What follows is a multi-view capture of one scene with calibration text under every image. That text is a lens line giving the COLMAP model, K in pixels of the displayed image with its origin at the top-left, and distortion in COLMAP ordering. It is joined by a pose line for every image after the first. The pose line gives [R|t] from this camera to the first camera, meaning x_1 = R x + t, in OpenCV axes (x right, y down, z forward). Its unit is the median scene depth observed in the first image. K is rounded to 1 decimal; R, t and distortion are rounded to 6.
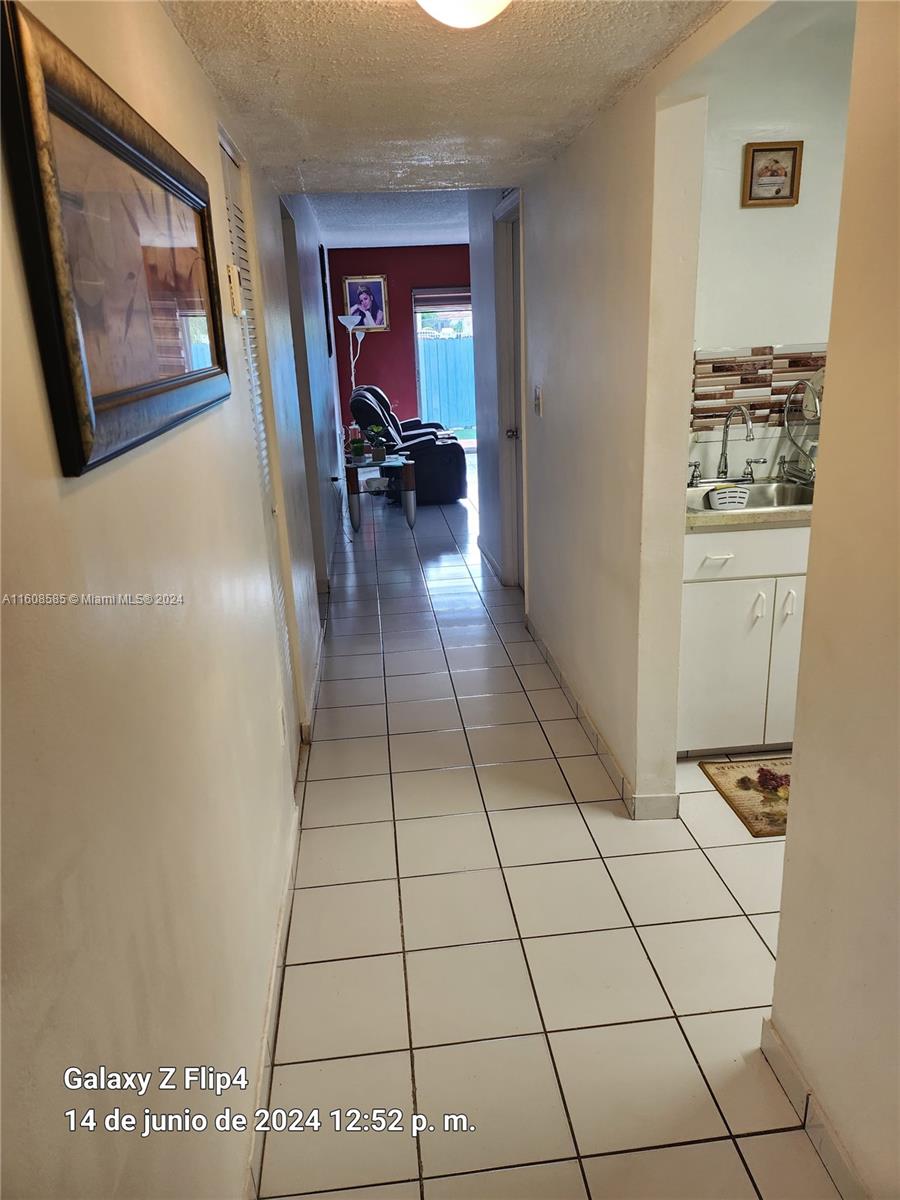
lens RADIAL K [[844.1, 0, 449.0], [0, 844.1, 600.0], [0, 0, 1]] dist [0.068819, -0.070498]
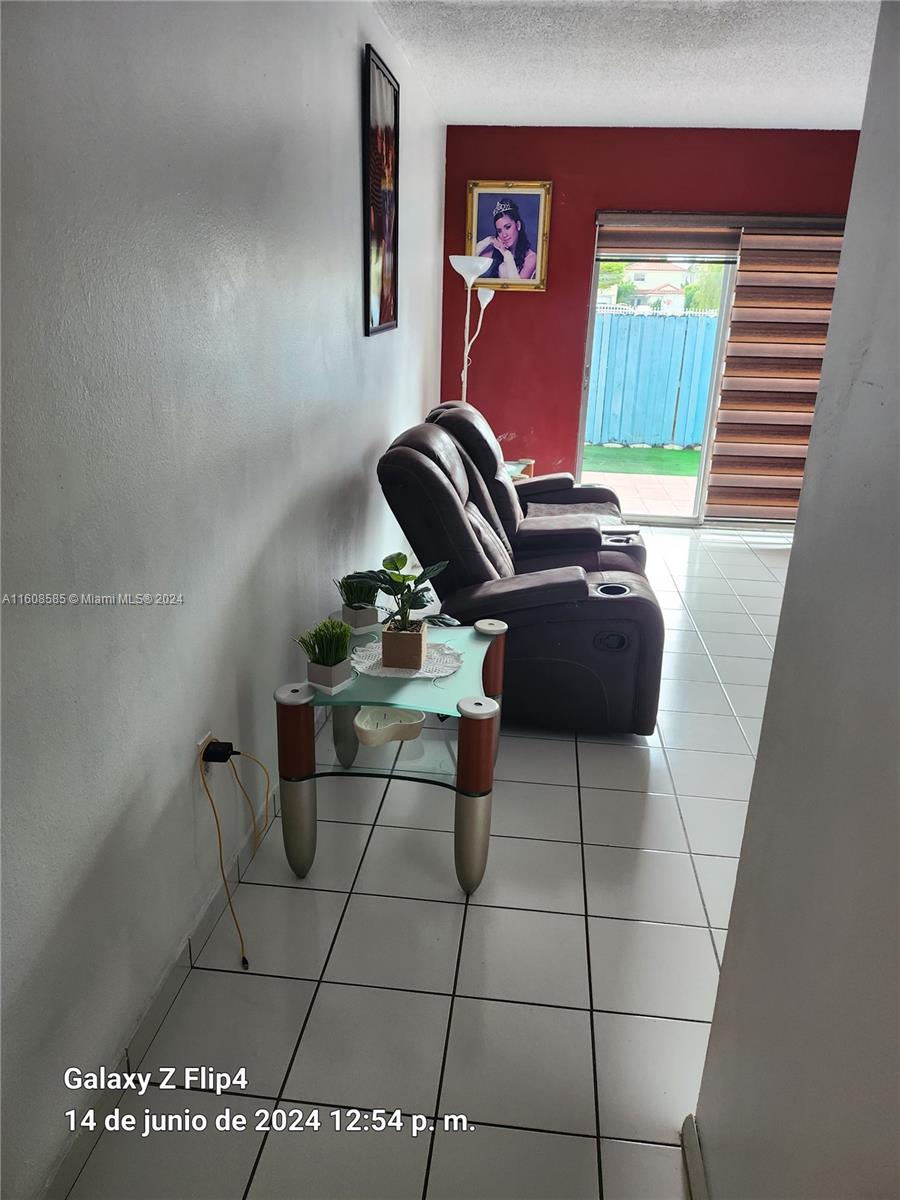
lens RADIAL K [[844.1, 0, 449.9], [0, 844.1, 597.1], [0, 0, 1]] dist [0.068819, -0.070498]
pose [[0.974822, 0.140805, -0.172903, -0.008433], [-0.135151, 0.989843, 0.044111, -0.144028], [0.177357, -0.019632, 0.983951, 0.465279]]
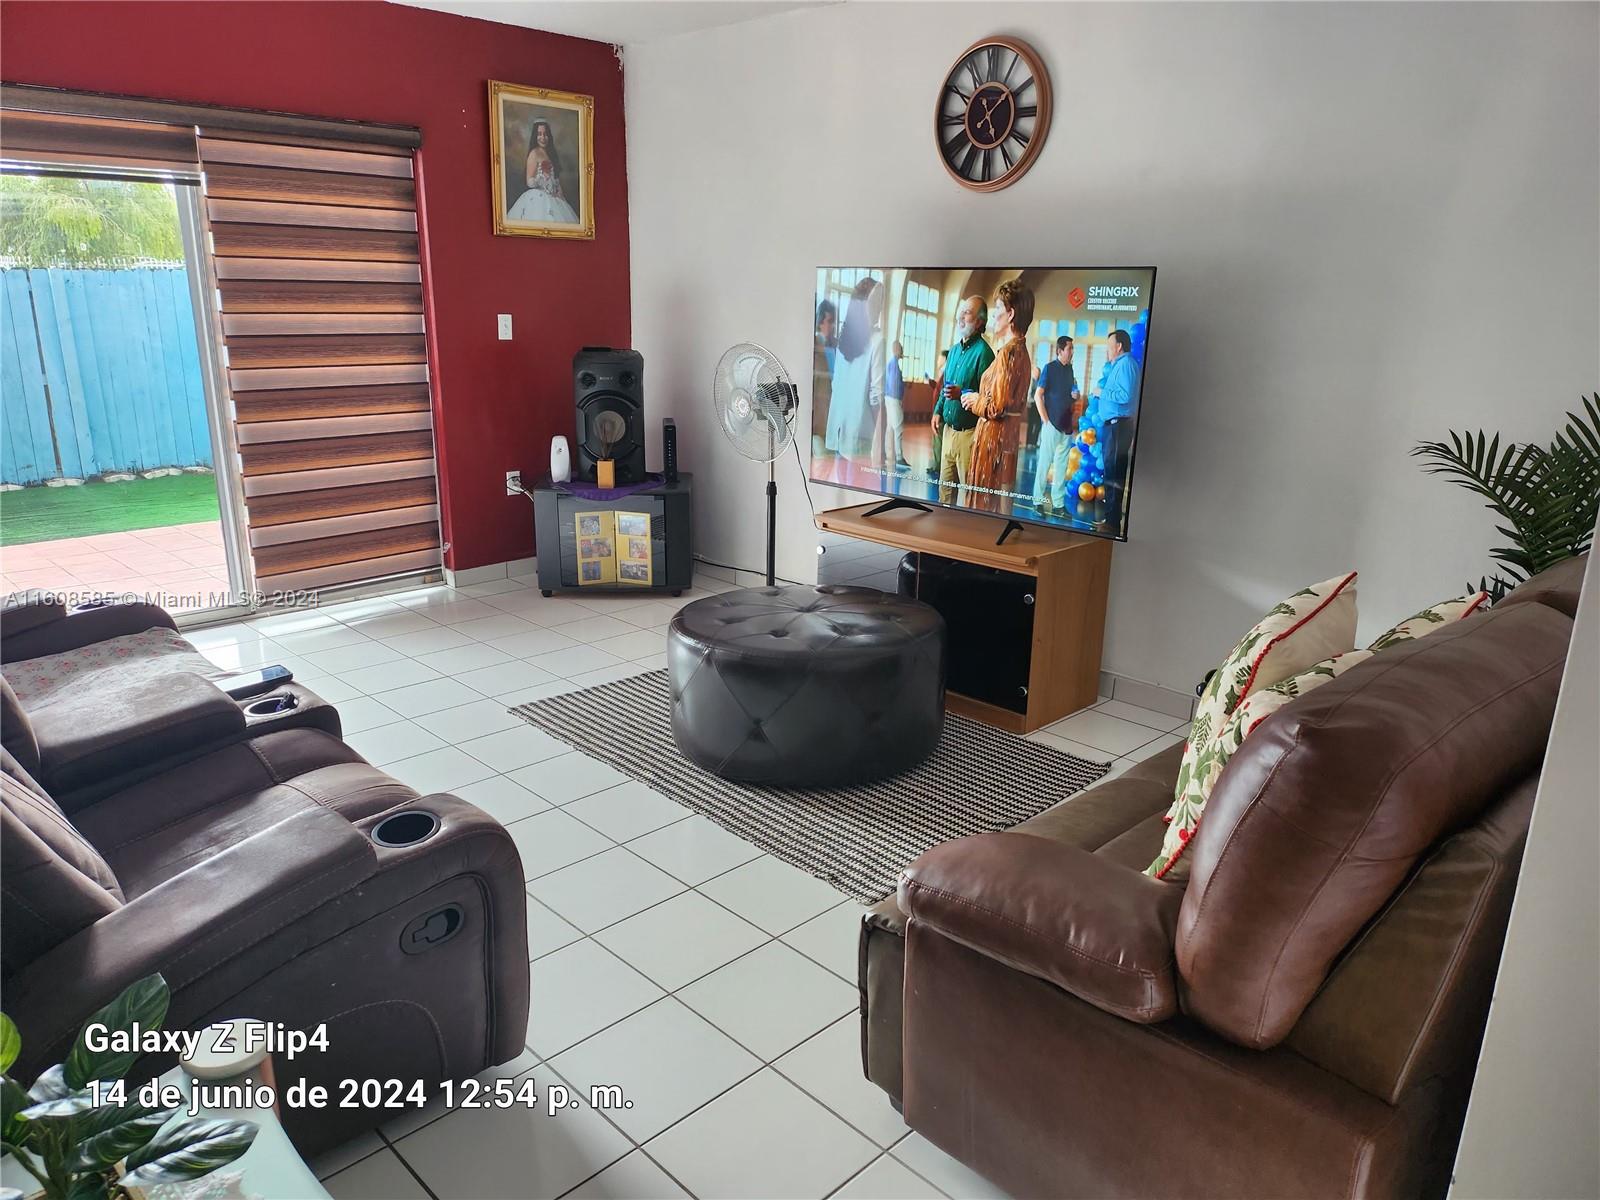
lens RADIAL K [[1125.5, 0, 800.2], [0, 1125.5, 605.7], [0, 0, 1]] dist [0.068819, -0.070498]
pose [[0.775769, -0.113598, 0.620708, -0.062532], [0.132050, 0.991108, 0.016348, -0.170440], [-0.617046, 0.069282, 0.783871, 0.557703]]
